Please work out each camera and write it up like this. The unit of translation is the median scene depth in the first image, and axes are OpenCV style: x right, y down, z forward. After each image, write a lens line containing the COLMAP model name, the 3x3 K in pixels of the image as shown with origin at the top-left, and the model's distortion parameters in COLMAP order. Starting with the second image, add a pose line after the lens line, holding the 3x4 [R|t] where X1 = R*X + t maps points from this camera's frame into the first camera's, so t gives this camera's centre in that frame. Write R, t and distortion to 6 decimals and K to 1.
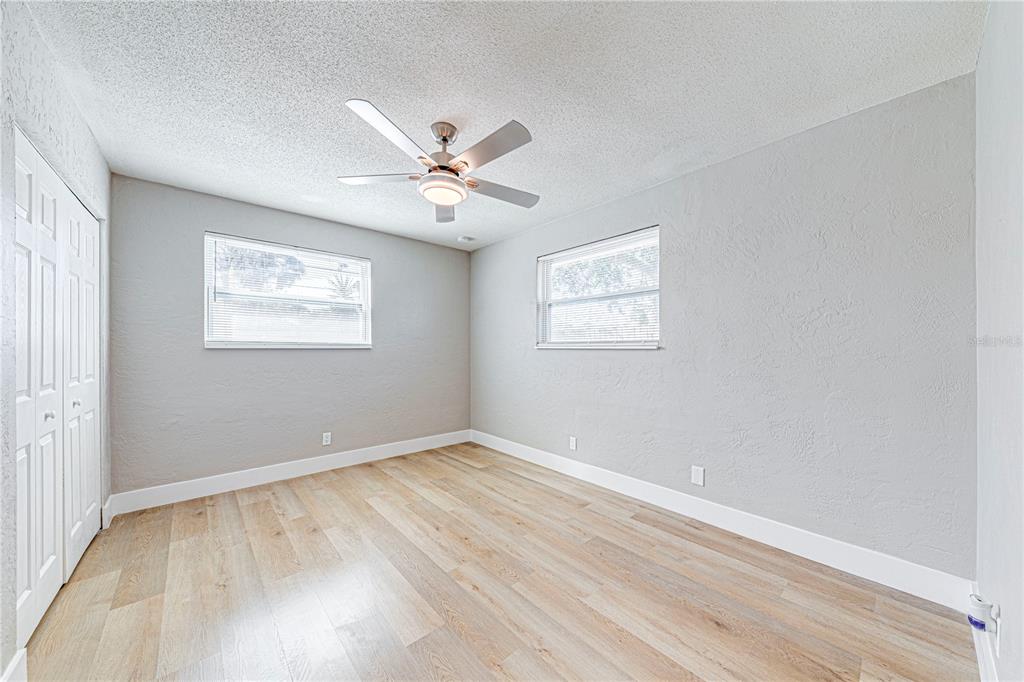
lens RADIAL K [[355.4, 0, 519.6], [0, 355.4, 344.6], [0, 0, 1]] dist [0.000458, -0.000171]
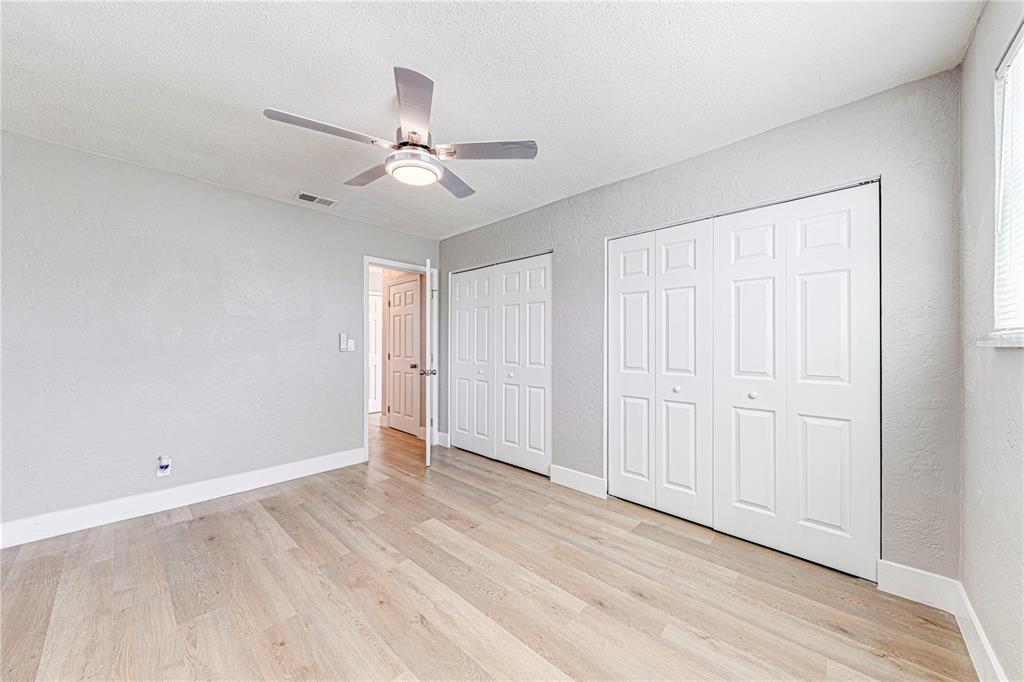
lens RADIAL K [[355.4, 0, 519.6], [0, 355.4, 344.6], [0, 0, 1]] dist [0.000458, -0.000171]
pose [[-0.995199, -0.003387, -0.097811, -0.392987], [-0.002661, 0.999968, -0.007551, 0.015408], [0.097833, -0.007255, -0.995176, 1.915747]]
